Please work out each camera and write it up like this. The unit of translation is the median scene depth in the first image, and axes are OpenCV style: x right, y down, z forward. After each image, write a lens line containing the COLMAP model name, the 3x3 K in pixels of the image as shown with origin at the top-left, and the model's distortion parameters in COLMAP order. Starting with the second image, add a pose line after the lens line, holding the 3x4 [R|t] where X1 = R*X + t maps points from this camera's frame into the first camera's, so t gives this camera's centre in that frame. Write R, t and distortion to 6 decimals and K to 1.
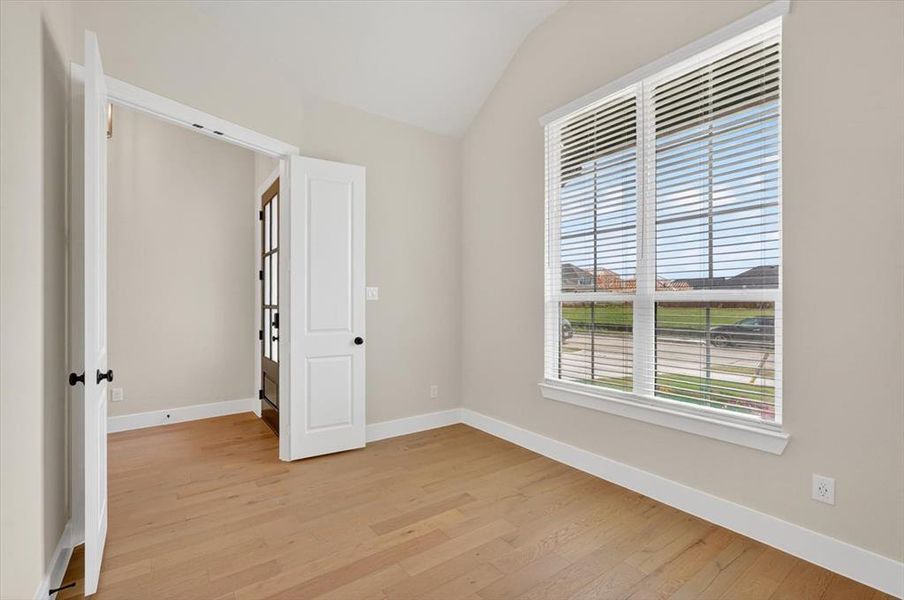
lens RADIAL K [[403.7, 0, 449.3], [0, 403.7, 298.3], [0, 0, 1]] dist [-0.007097, 0.003764]
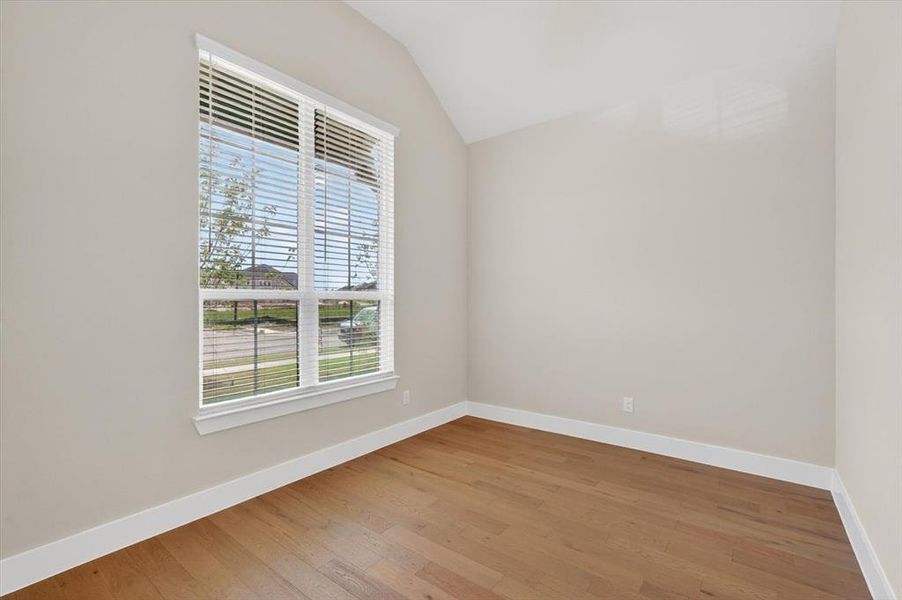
lens RADIAL K [[402.8, 0, 448.3], [0, 402.8, 303.6], [0, 0, 1]] dist [-0.007097, 0.003764]
pose [[-0.285949, -0.008422, 0.958208, -0.662276], [-0.005102, 0.999961, 0.007267, 0.008106], [-0.958231, -0.002811, -0.285981, 0.933448]]
